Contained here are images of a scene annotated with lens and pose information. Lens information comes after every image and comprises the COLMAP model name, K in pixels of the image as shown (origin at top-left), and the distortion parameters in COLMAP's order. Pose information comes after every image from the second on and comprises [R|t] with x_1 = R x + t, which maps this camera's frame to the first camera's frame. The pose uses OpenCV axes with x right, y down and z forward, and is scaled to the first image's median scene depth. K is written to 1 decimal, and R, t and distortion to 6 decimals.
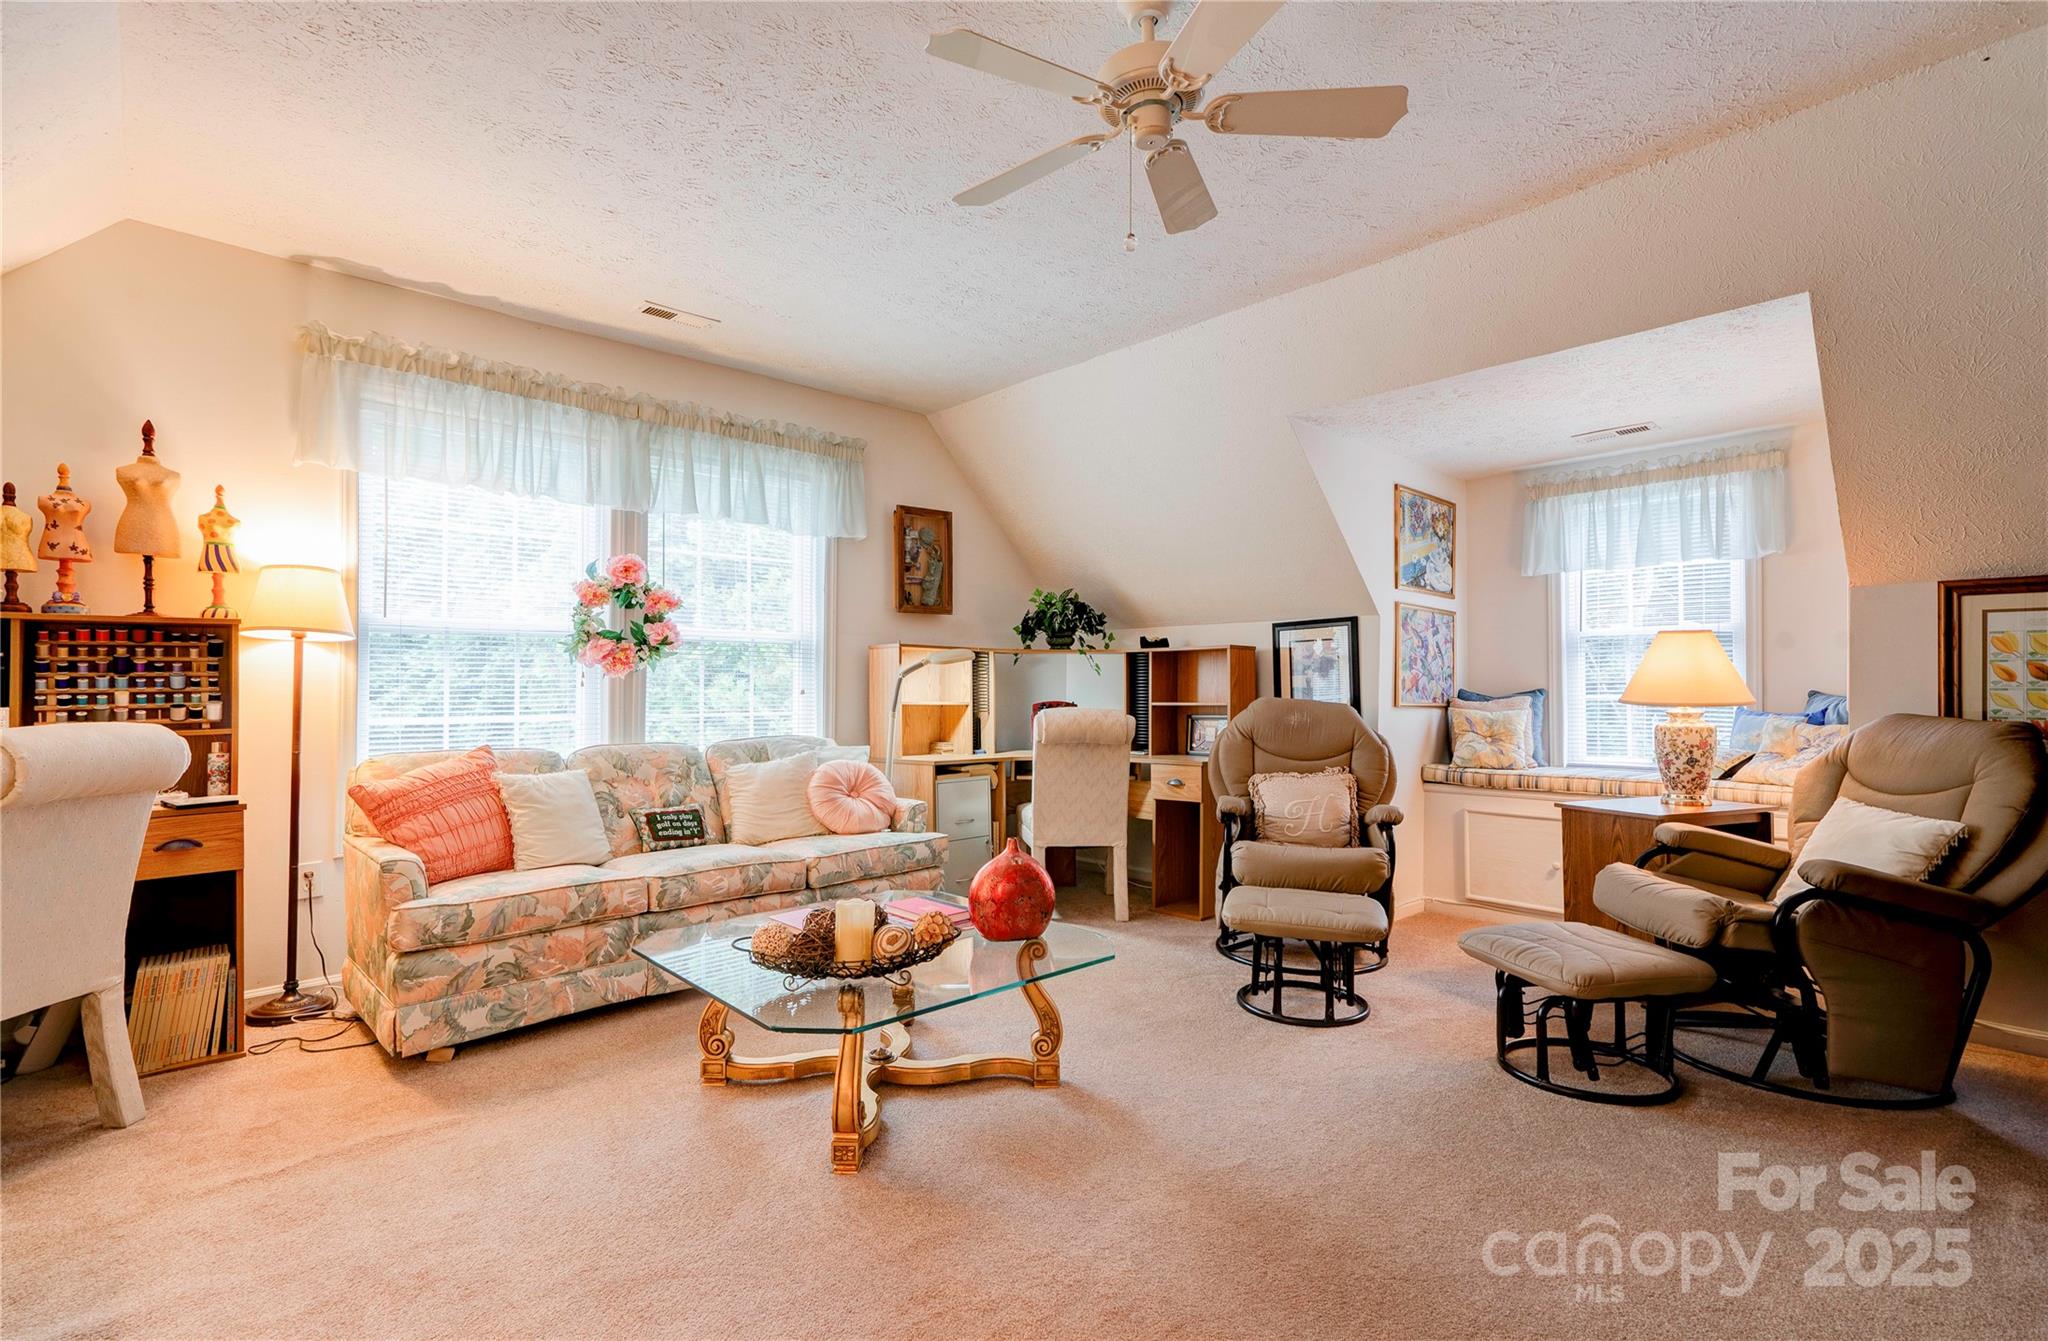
lens RADIAL K [[942.4, 0, 974.4], [0, 942.4, 679.3], [0, 0, 1]] dist [0.038617, 0.000402]
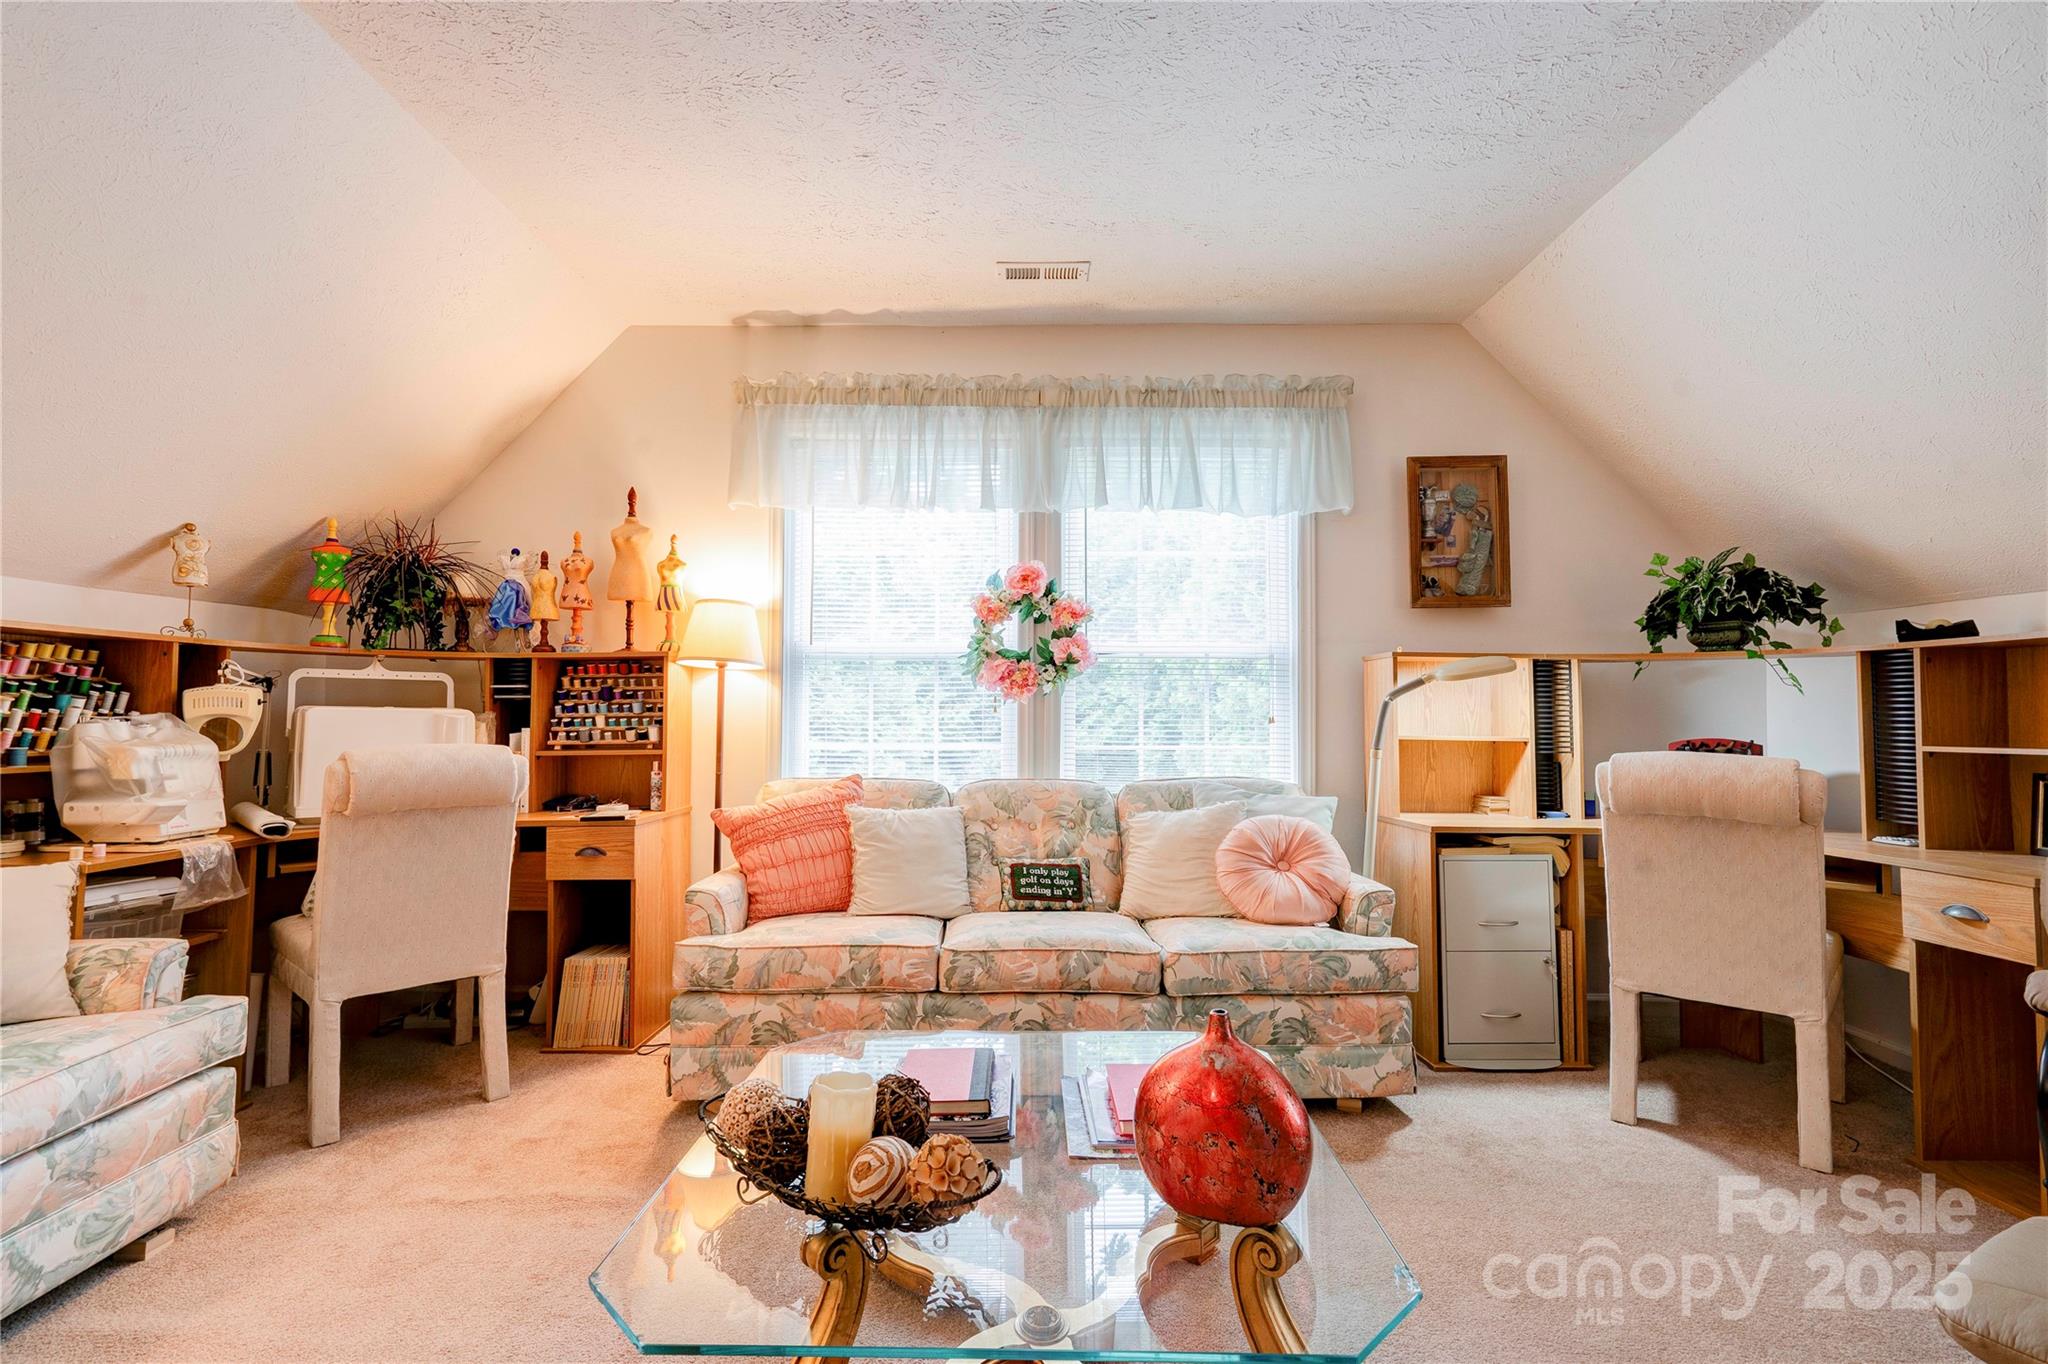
lens RADIAL K [[938.8, 0, 1004.3], [0, 938.8, 675.7], [0, 0, 1]] dist [-0.006810, 0.017863]
pose [[0.753941, -0.023569, -0.656519, 0.193421], [0.003235, 0.999477, -0.032167, 0.001467], [0.656934, 0.022128, 0.753623, 0.354652]]
